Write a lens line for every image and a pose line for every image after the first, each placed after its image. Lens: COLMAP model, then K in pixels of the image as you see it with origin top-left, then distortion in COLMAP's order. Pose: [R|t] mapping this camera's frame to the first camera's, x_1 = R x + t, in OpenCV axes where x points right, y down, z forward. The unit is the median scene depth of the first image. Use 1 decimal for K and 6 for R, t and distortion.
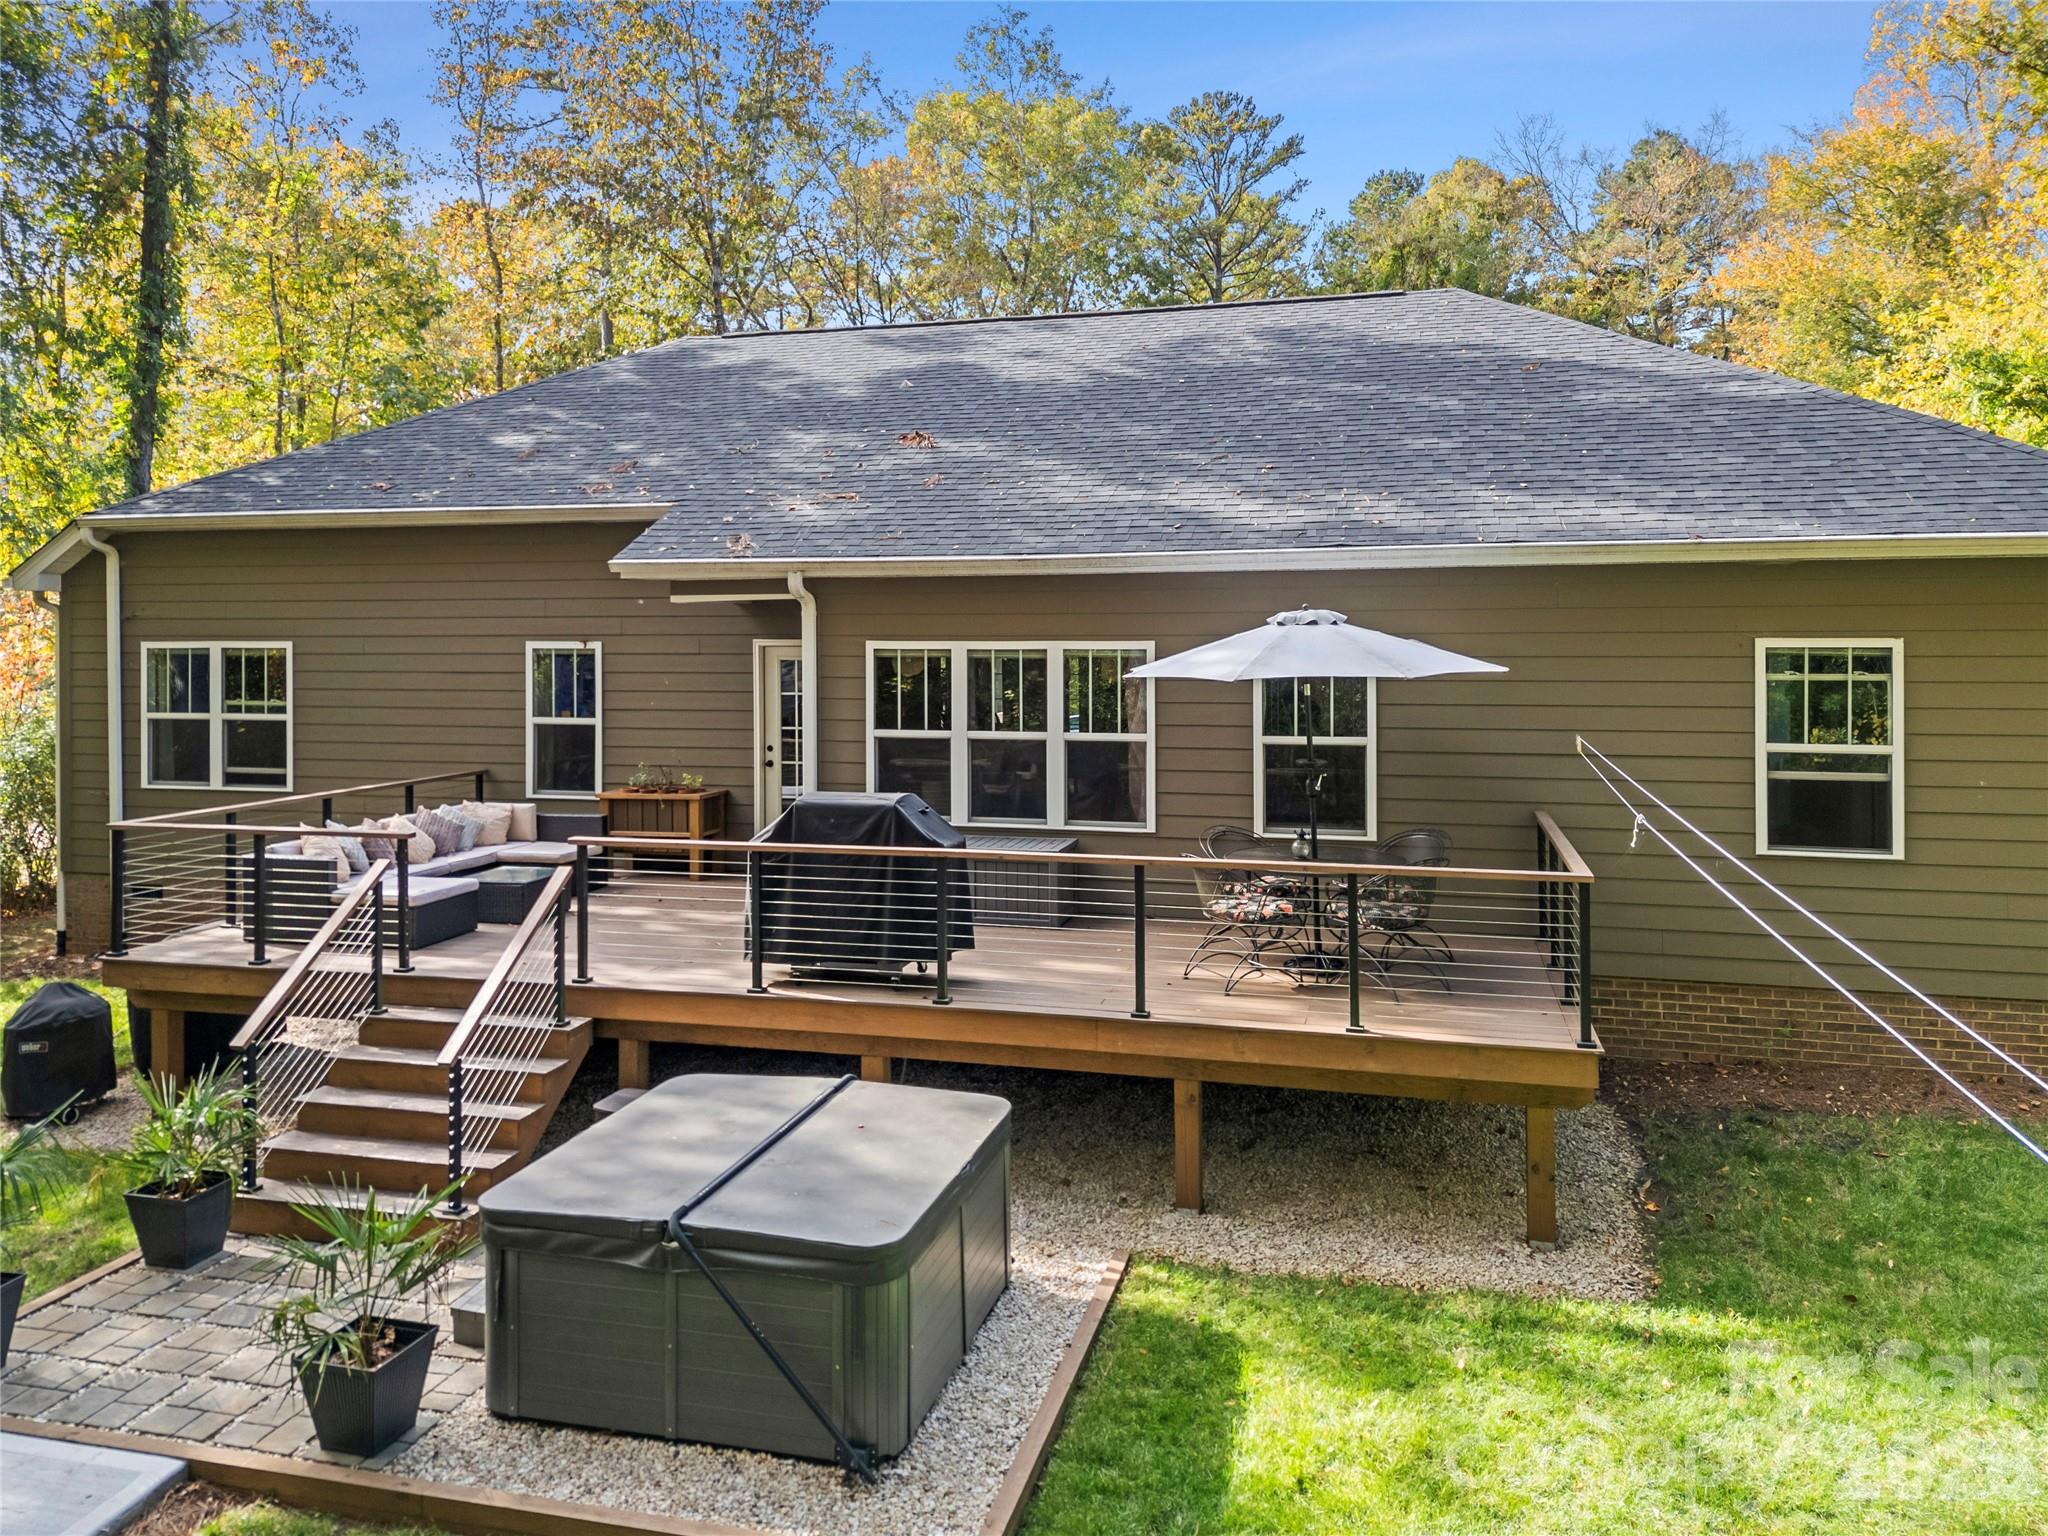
lens RADIAL K [[1474.7, 0, 1024.7], [0, 1474.7, 625.7], [0, 0, 1]] dist [0.054350, -0.027133]
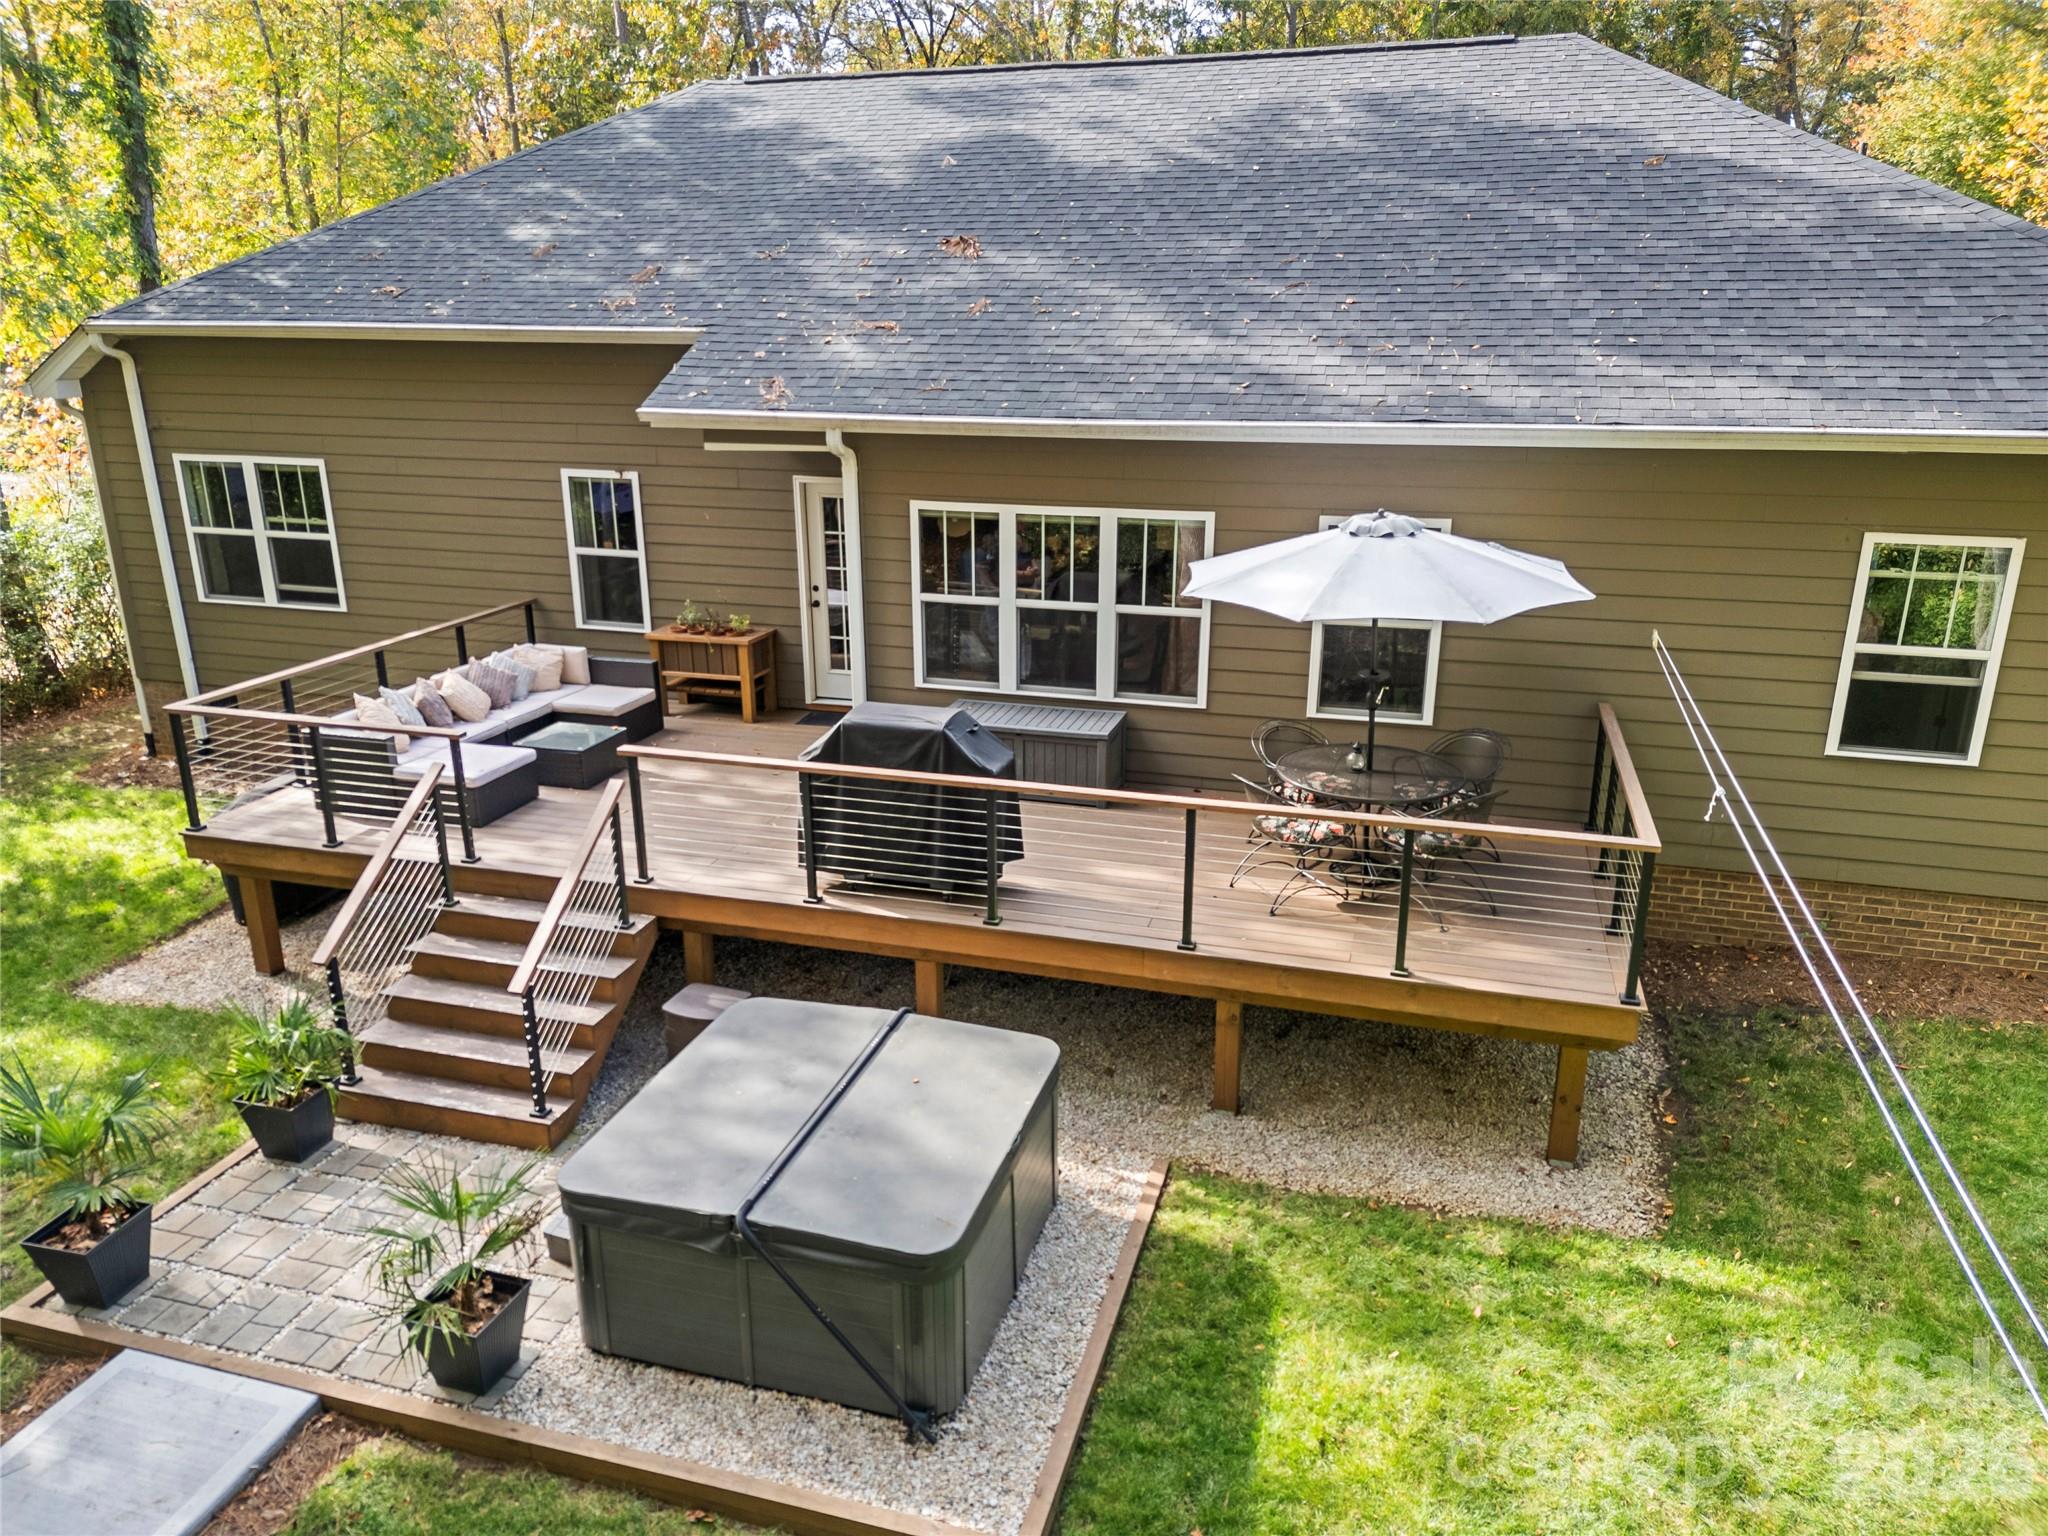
lens RADIAL K [[1434.4, 0, 1024.0], [0, 1434.4, 768.0], [0, 0, 1]] dist [0.056008, -0.035956]
pose [[0.999483, 0.012893, -0.029465, -0.005610], [-0.003461, 0.953931, 0.300007, -0.132929], [0.031975, -0.299749, 0.953482, 0.079743]]
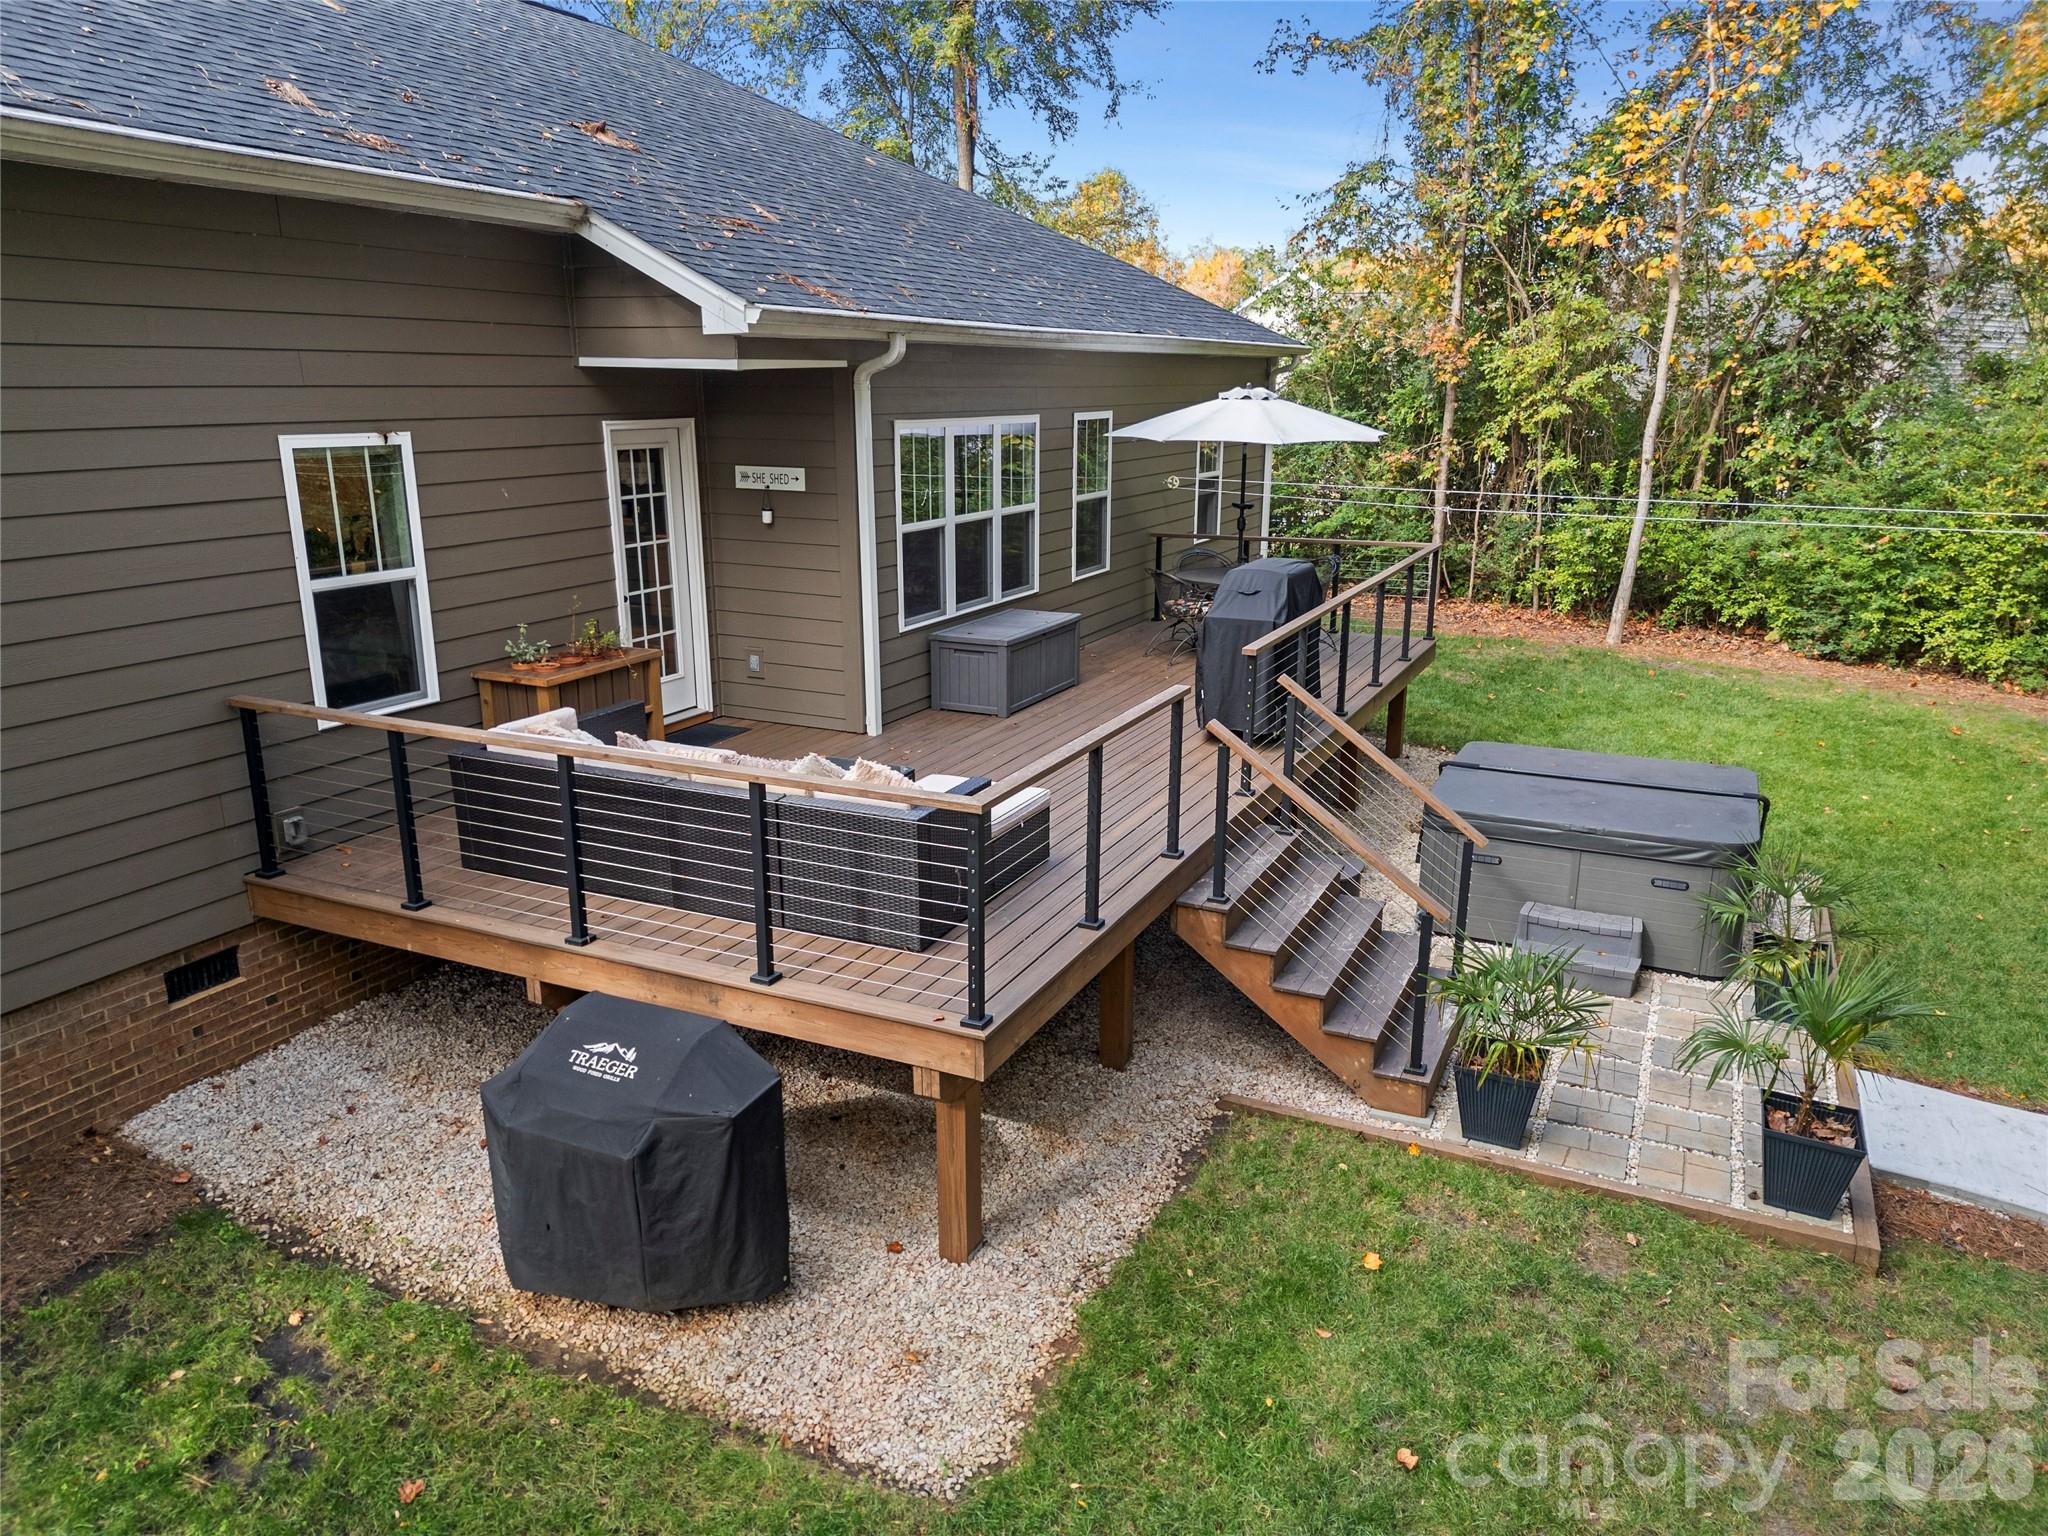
lens RADIAL K [[1434.4, 0, 1024.0], [0, 1434.4, 768.0], [0, 0, 1]] dist [0.056008, -0.035956]
pose [[0.180695, -0.258206, 0.949041, -1.224304], [-0.014280, 0.964134, 0.265032, -0.024136], [-0.983435, -0.061442, 0.170527, 0.995172]]
